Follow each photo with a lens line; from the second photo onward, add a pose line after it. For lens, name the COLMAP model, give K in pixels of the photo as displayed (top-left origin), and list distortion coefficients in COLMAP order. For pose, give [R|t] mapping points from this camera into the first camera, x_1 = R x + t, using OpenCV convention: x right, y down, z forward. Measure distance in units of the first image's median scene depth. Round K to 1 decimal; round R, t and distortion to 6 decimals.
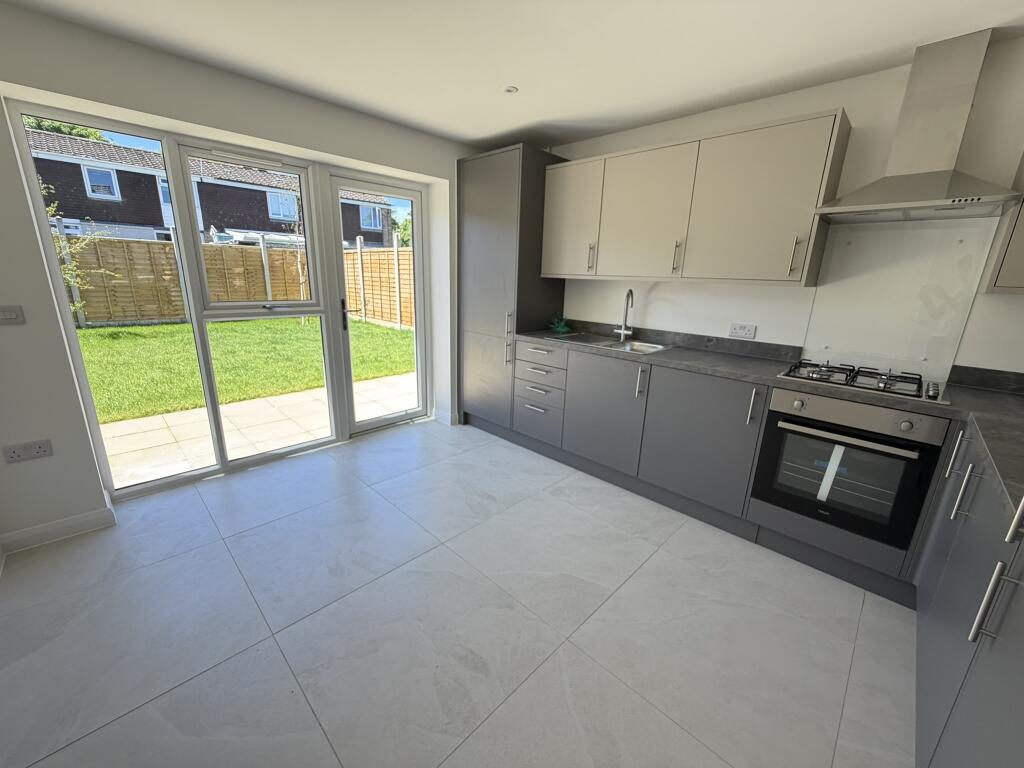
lens RADIAL K [[408.7, 0, 510.0], [0, 408.7, 383.2], [0, 0, 1]] dist [0.001816, -0.000058]
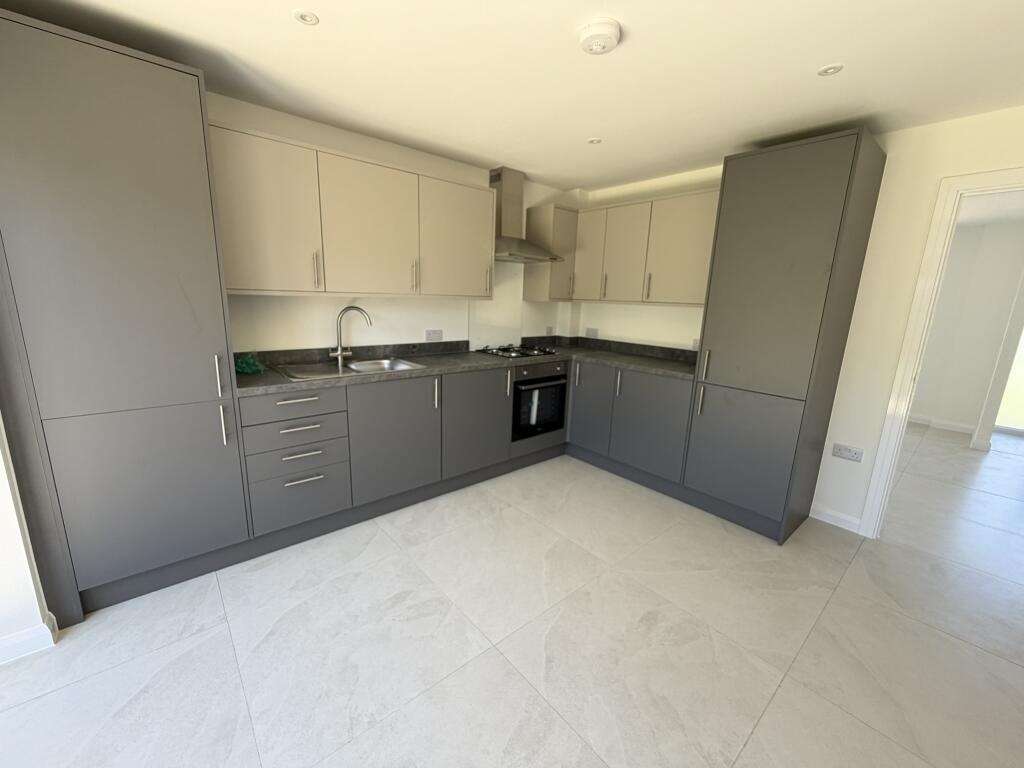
lens RADIAL K [[408.7, 0, 510.0], [0, 408.7, 383.2], [0, 0, 1]] dist [0.001816, -0.000058]
pose [[0.086143, -0.234289, 0.968343, -0.612177], [0.228961, 0.950596, 0.209627, -0.182678], [-0.969617, 0.203655, 0.135530, 0.587983]]
